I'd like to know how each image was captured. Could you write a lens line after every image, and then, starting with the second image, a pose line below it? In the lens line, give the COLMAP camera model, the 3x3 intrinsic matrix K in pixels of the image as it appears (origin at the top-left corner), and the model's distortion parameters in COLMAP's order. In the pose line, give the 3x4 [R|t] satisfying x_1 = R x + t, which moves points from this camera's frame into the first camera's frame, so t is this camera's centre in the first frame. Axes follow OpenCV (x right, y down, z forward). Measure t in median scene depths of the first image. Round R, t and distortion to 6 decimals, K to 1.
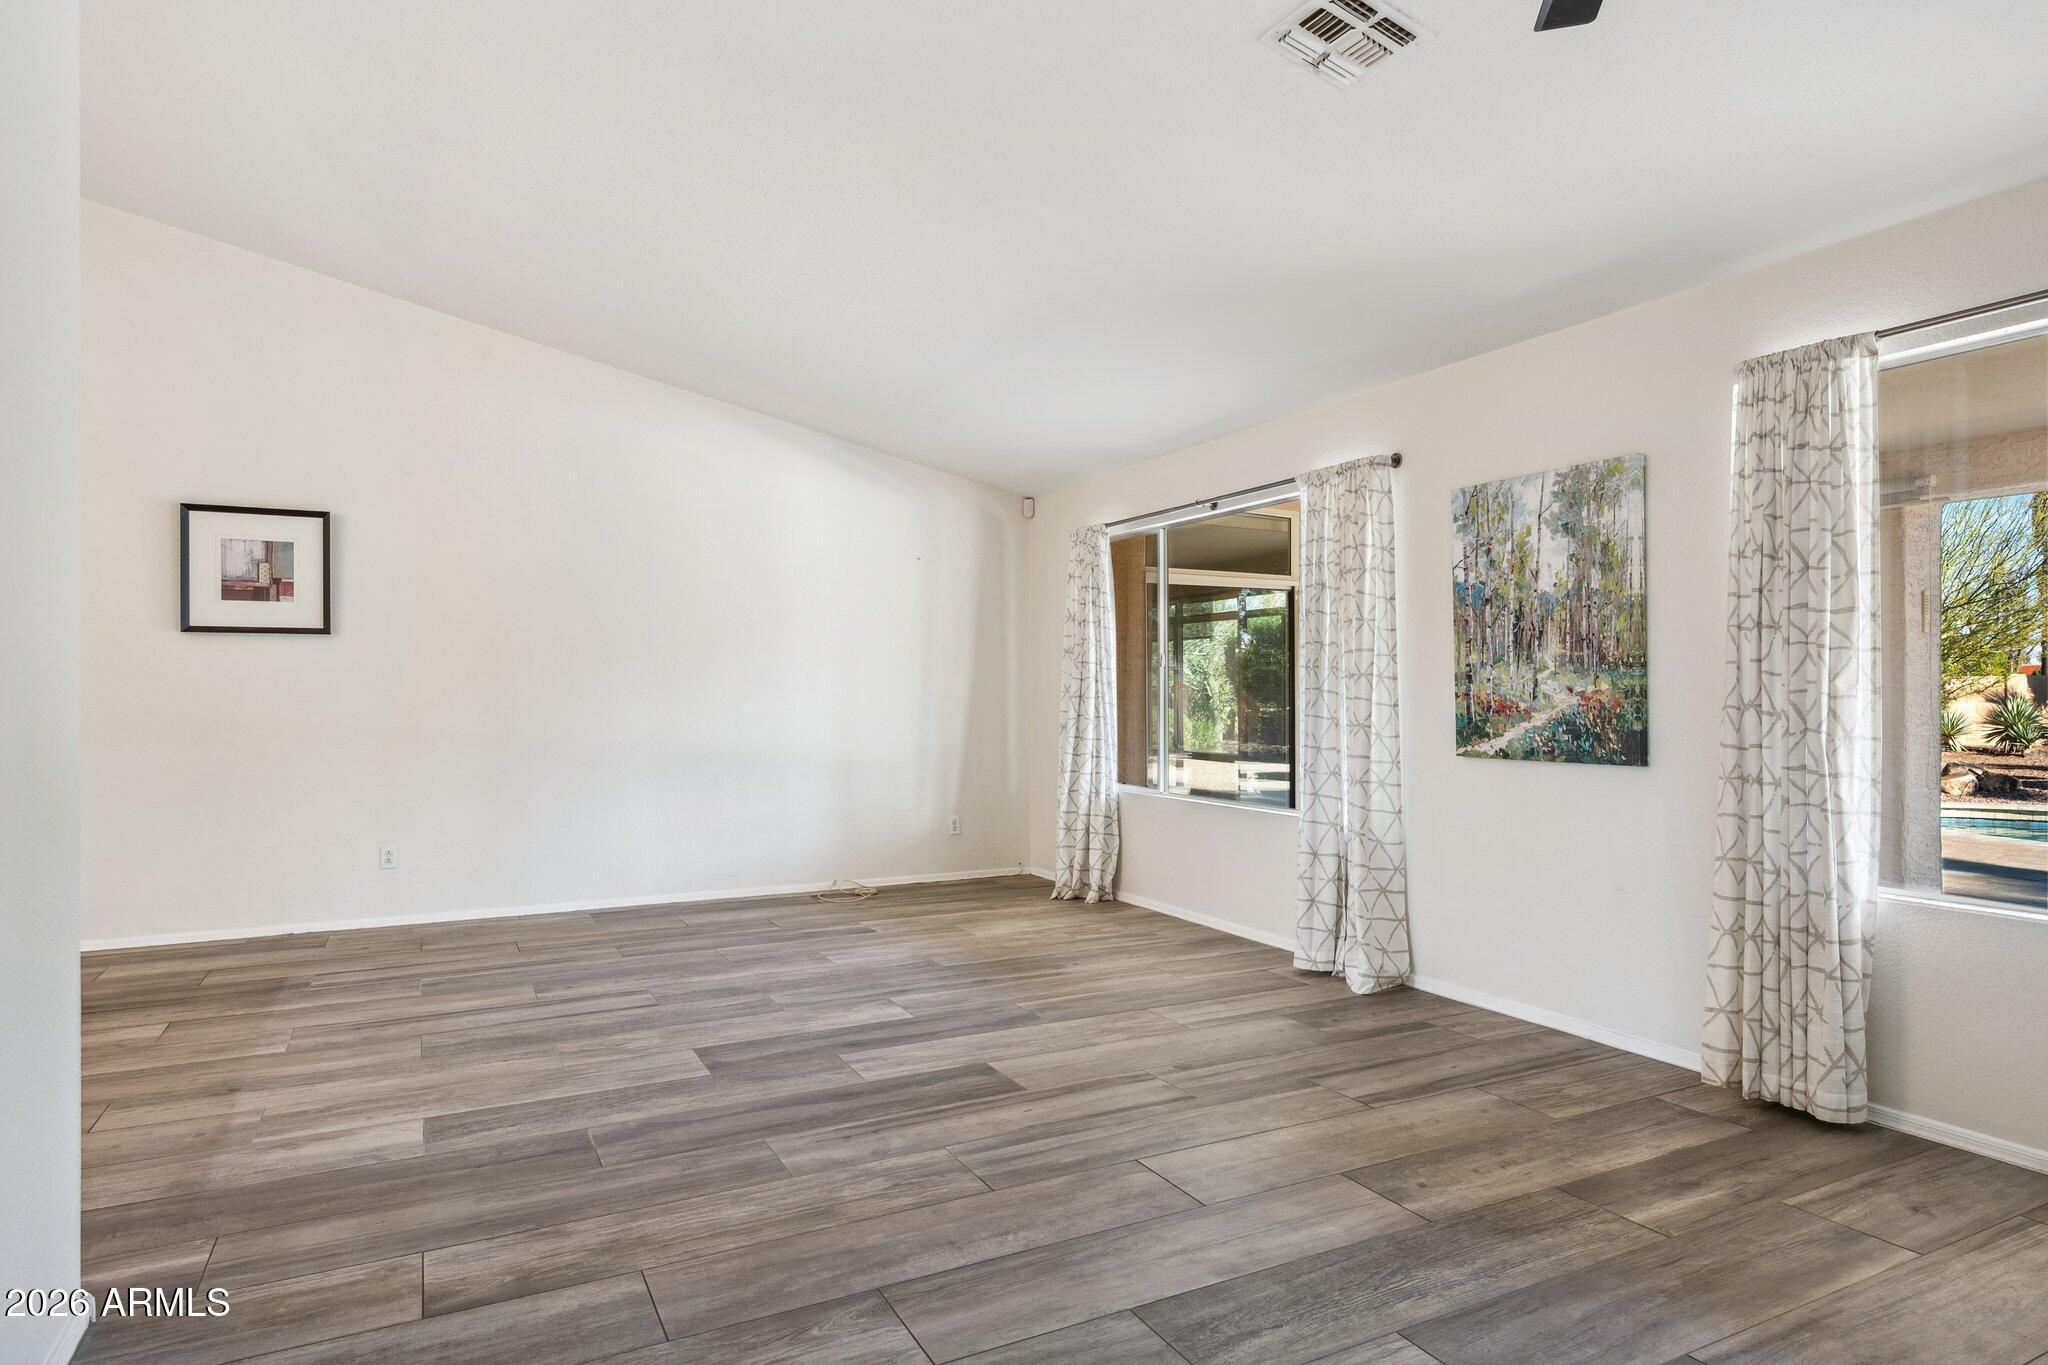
lens RADIAL K [[1173.9, 0, 1042.6], [0, 1173.9, 682.5], [0, 0, 1]] dist [-0.003035, -0.000655]
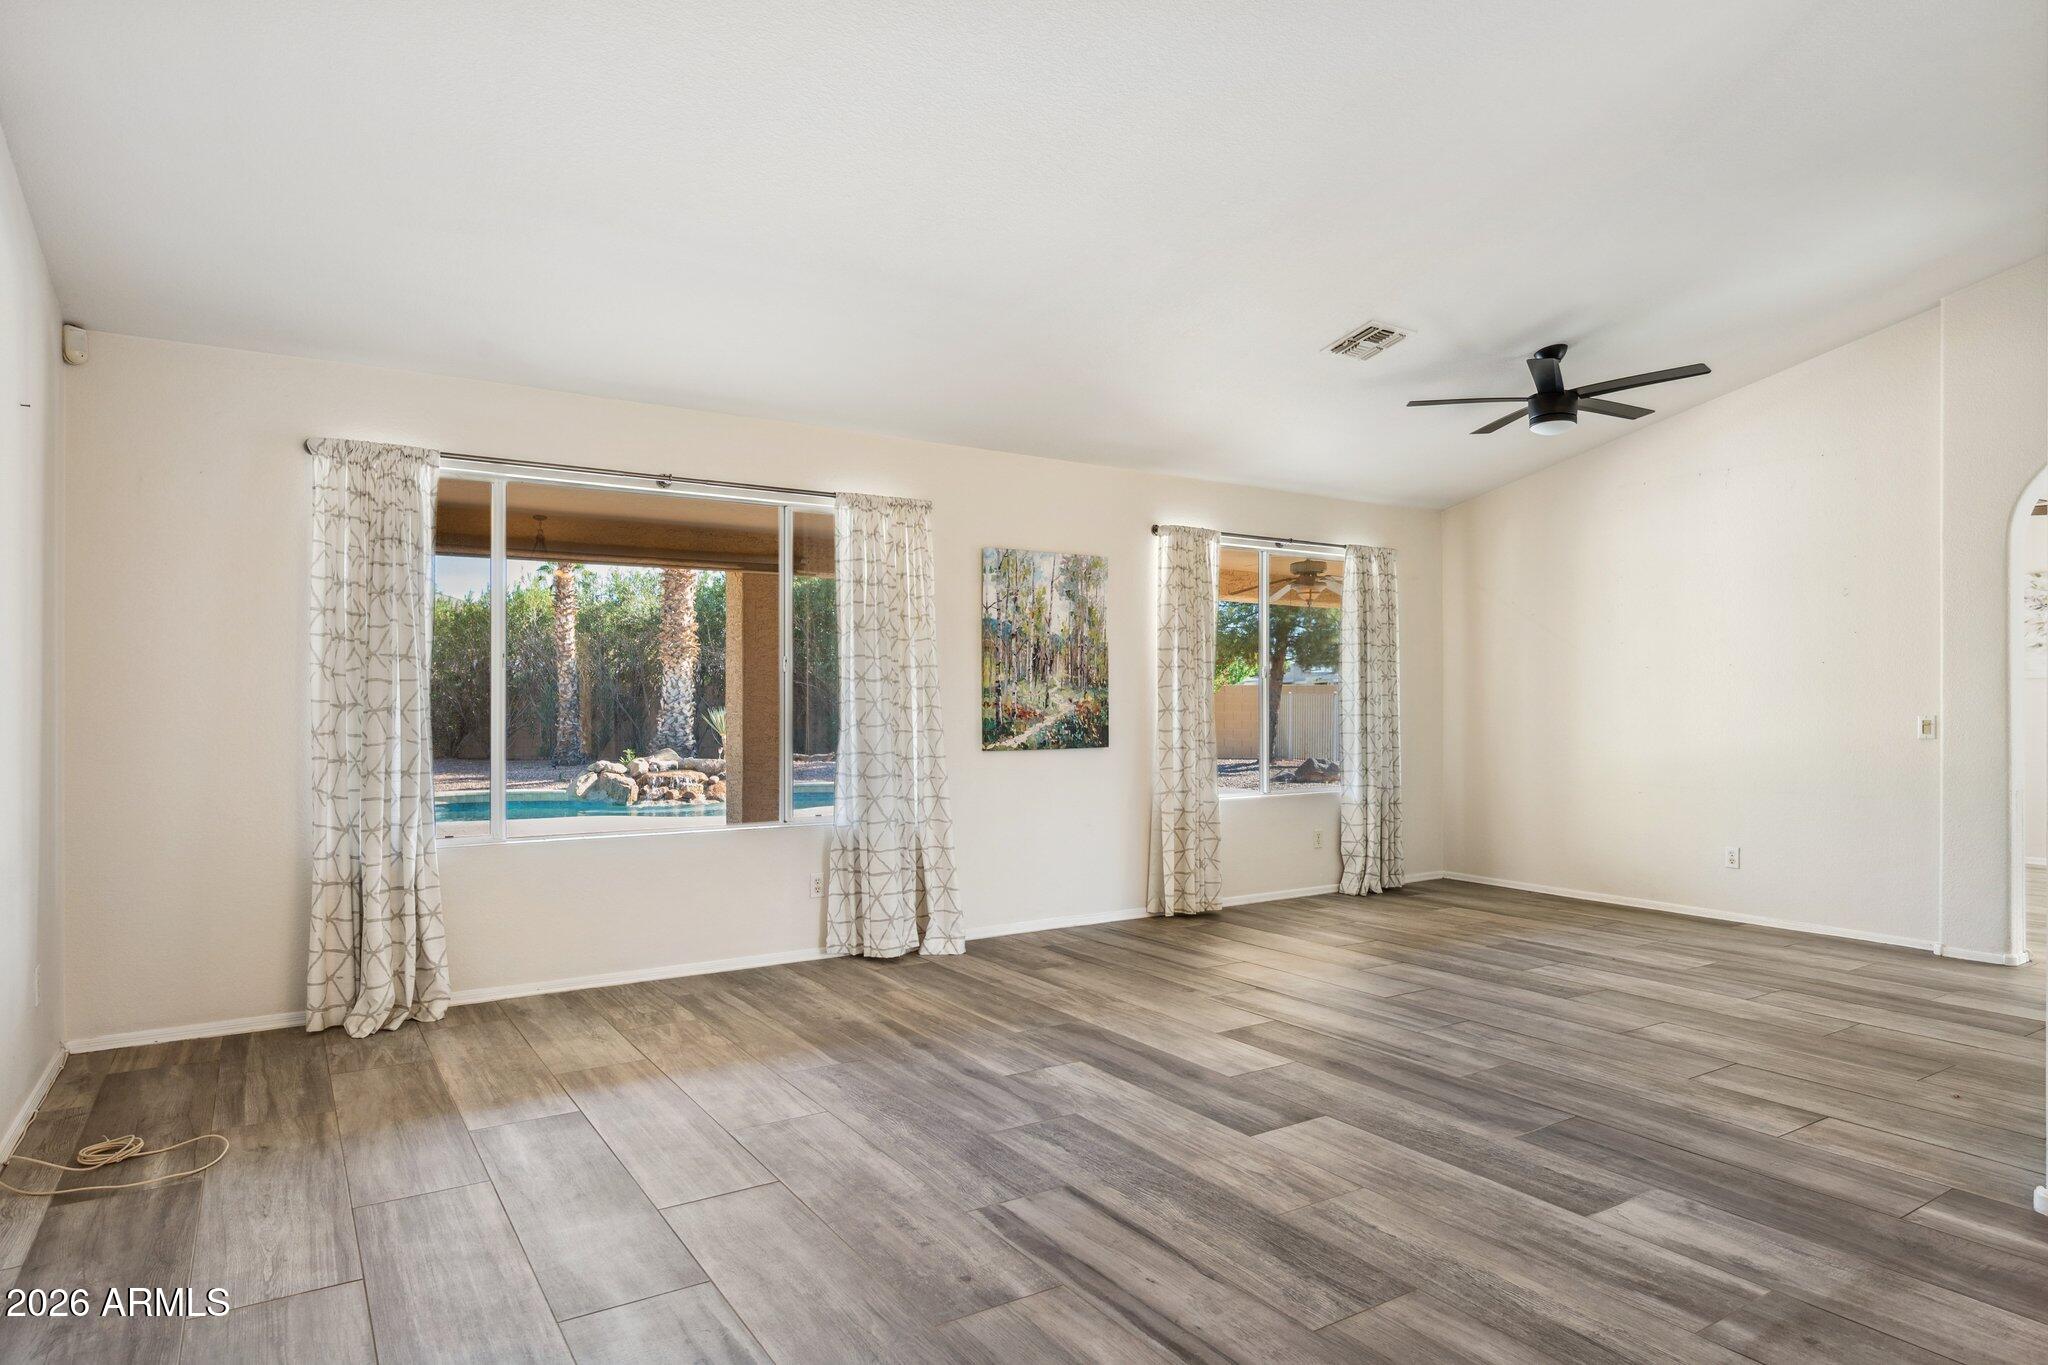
lens RADIAL K [[1173.9, 0, 1035.8], [0, 1173.9, 695.1], [0, 0, 1]] dist [-0.003035, -0.000655]
pose [[-0.089977, 0.007902, 0.995913, -1.082325], [-0.006426, 0.999943, -0.008514, 0.012477], [-0.995923, -0.007166, -0.089921, 1.202610]]
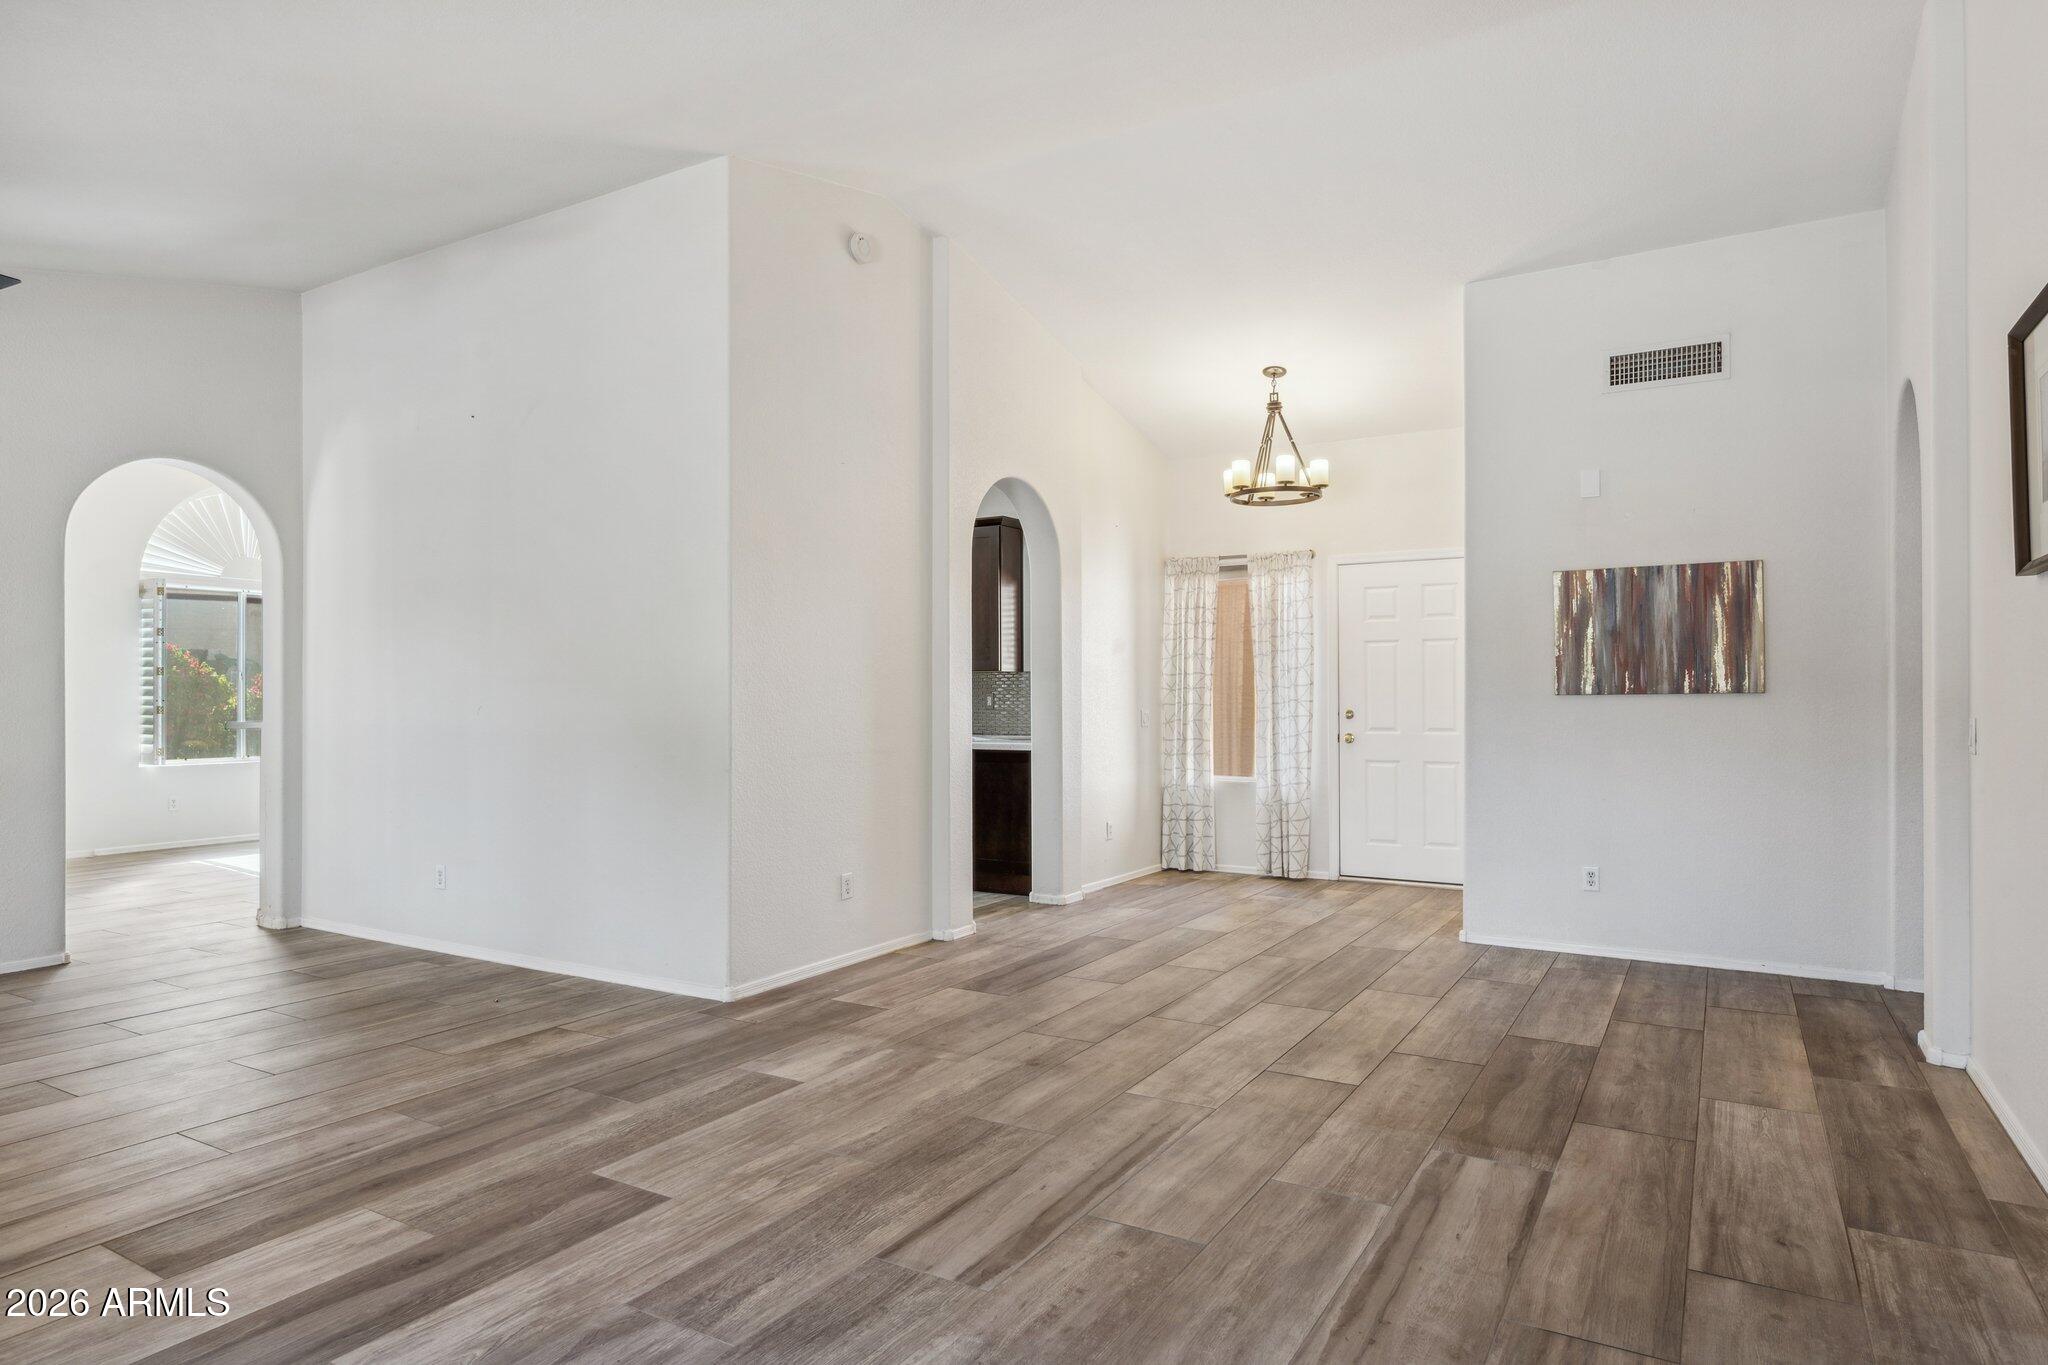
lens RADIAL K [[1173.9, 0, 1033.3], [0, 1173.9, 687.4], [0, 0, 1]] dist [-0.003035, -0.000655]
pose [[-0.854009, 0.001112, -0.520256, -0.113584], [0.008199, 0.999902, -0.011322, 0.011882], [0.520193, -0.013935, -0.853935, 1.695472]]
